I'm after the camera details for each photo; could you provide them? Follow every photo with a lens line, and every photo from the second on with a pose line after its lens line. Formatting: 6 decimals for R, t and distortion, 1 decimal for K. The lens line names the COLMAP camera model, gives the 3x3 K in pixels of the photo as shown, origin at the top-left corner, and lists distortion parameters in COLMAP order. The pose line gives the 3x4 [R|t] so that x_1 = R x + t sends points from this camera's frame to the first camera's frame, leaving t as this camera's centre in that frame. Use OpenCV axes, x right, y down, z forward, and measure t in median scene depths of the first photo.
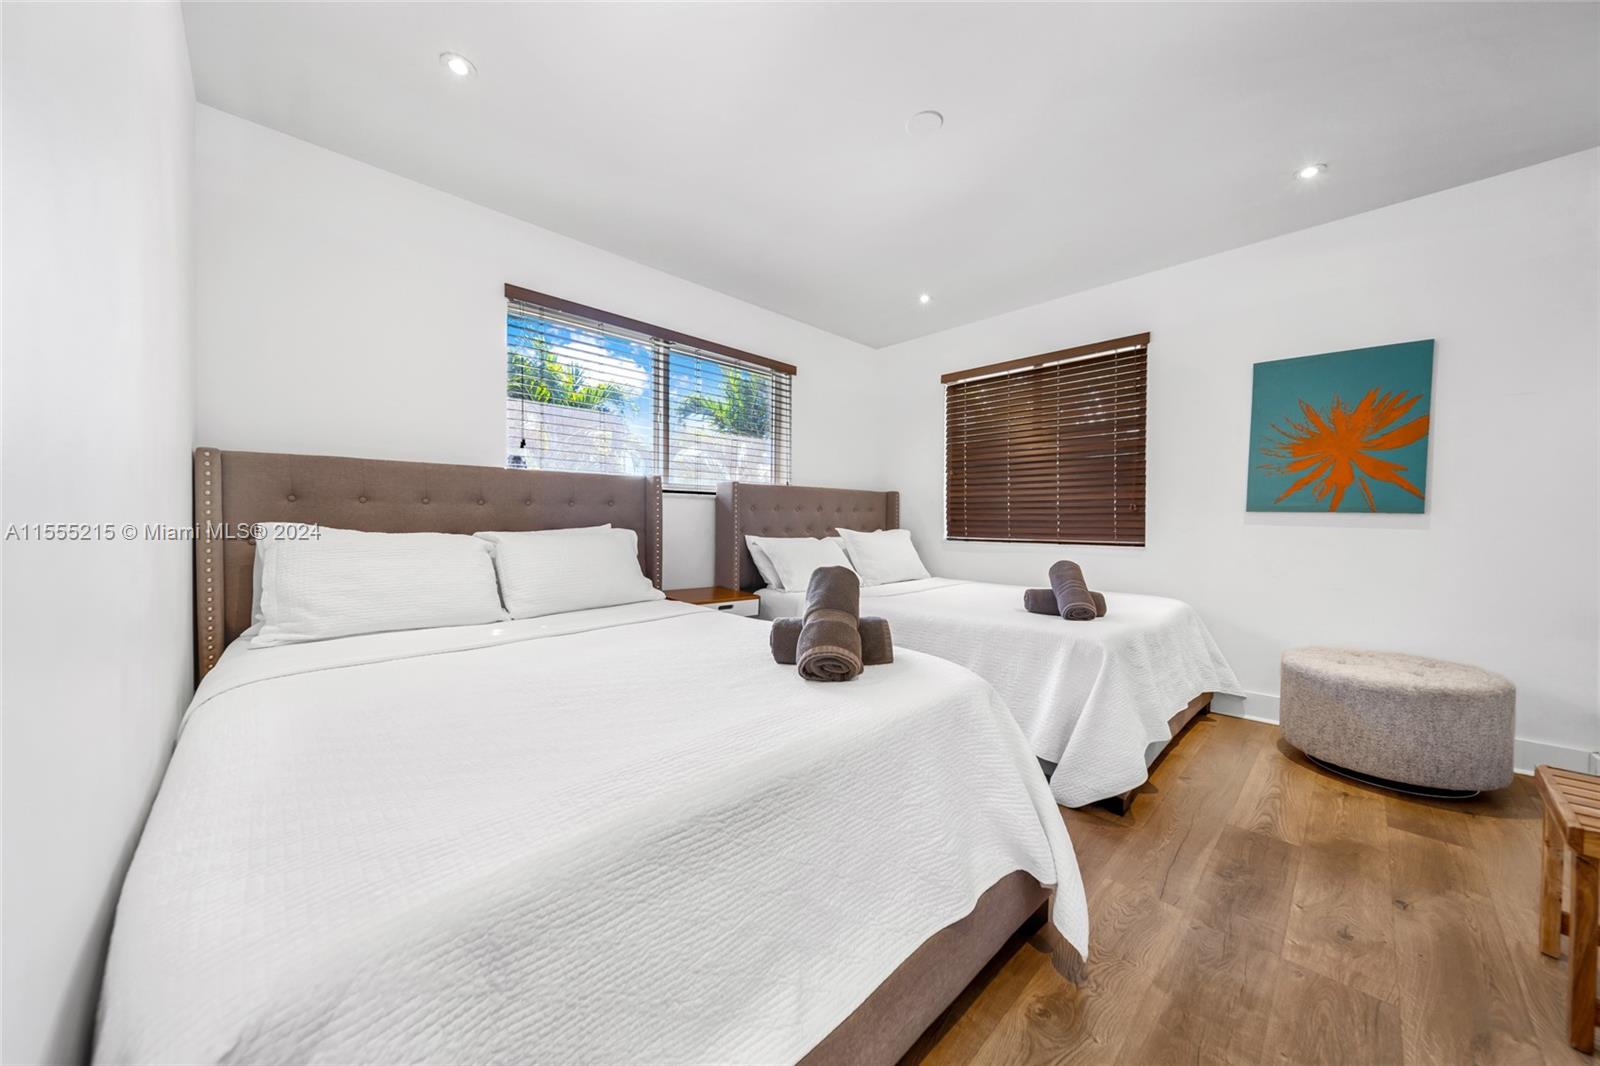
lens RADIAL K [[561.9, 0, 796.4], [0, 561.9, 524.2], [0, 0, 1]] dist [0.000321, -0.000140]
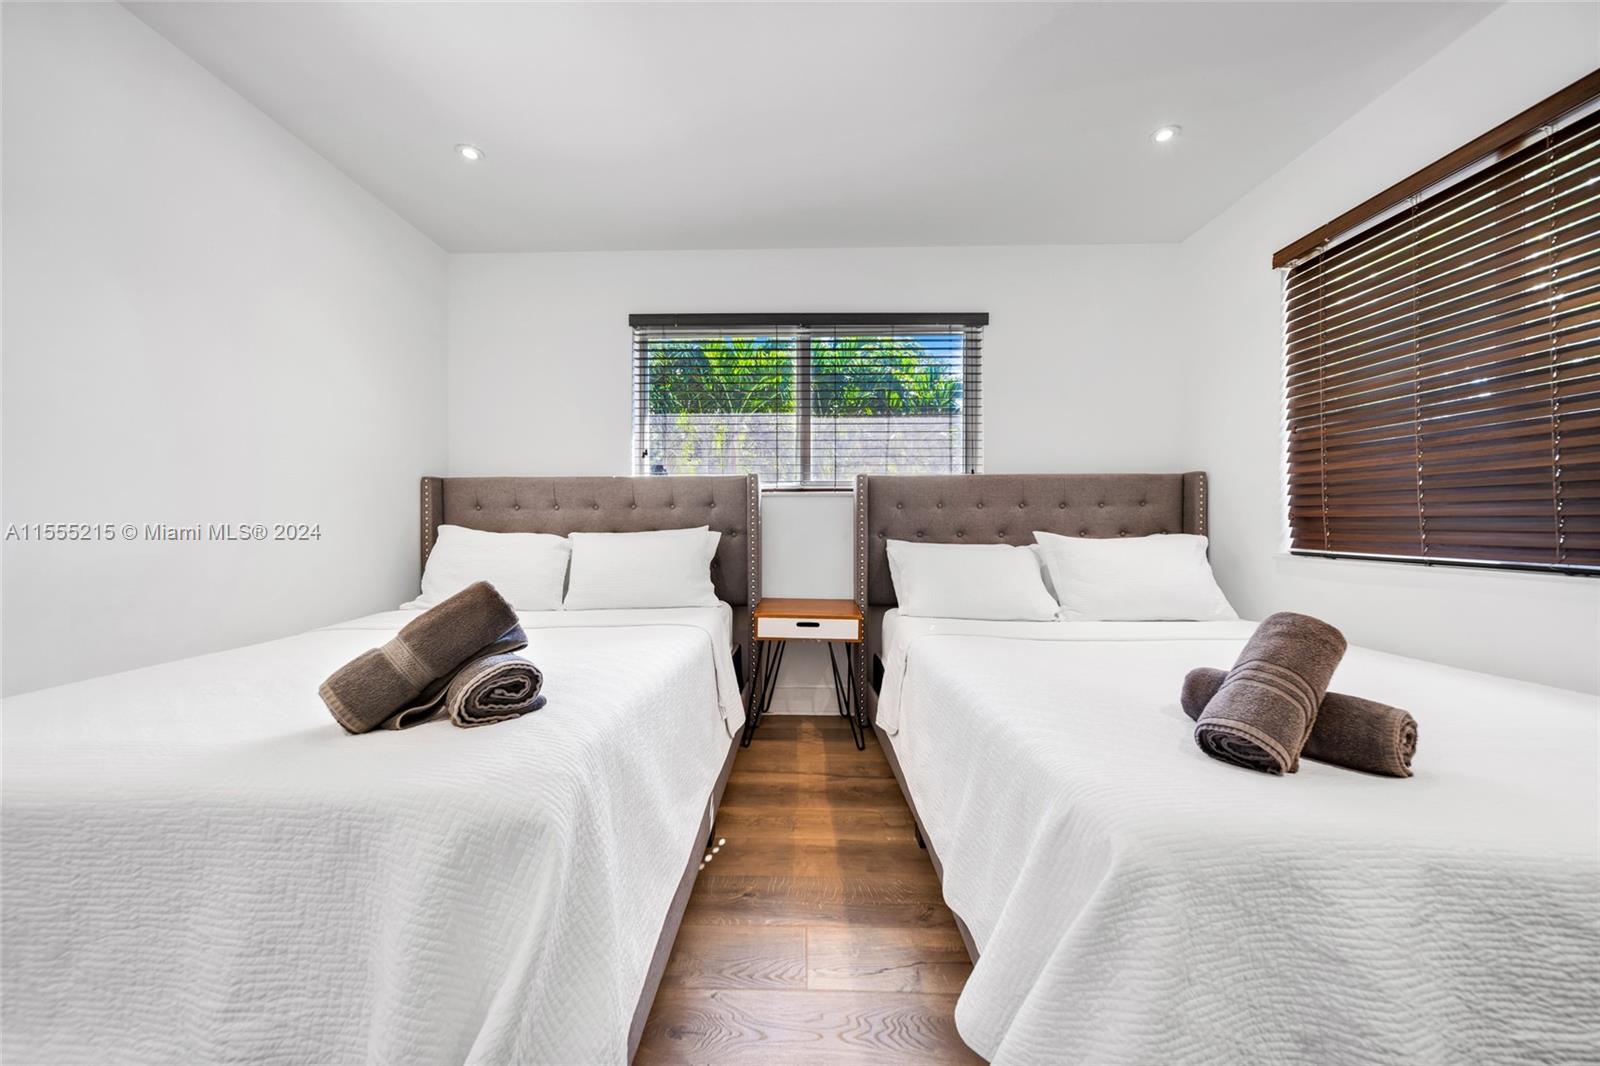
lens RADIAL K [[561.9, 0, 796.4], [0, 561.9, 524.2], [0, 0, 1]] dist [0.000321, -0.000140]
pose [[0.691649, -0.001867, -0.722232, 0.377864], [0.001302, 0.999998, -0.001338, -0.001245], [0.722233, -0.000015, 0.691650, 0.324519]]
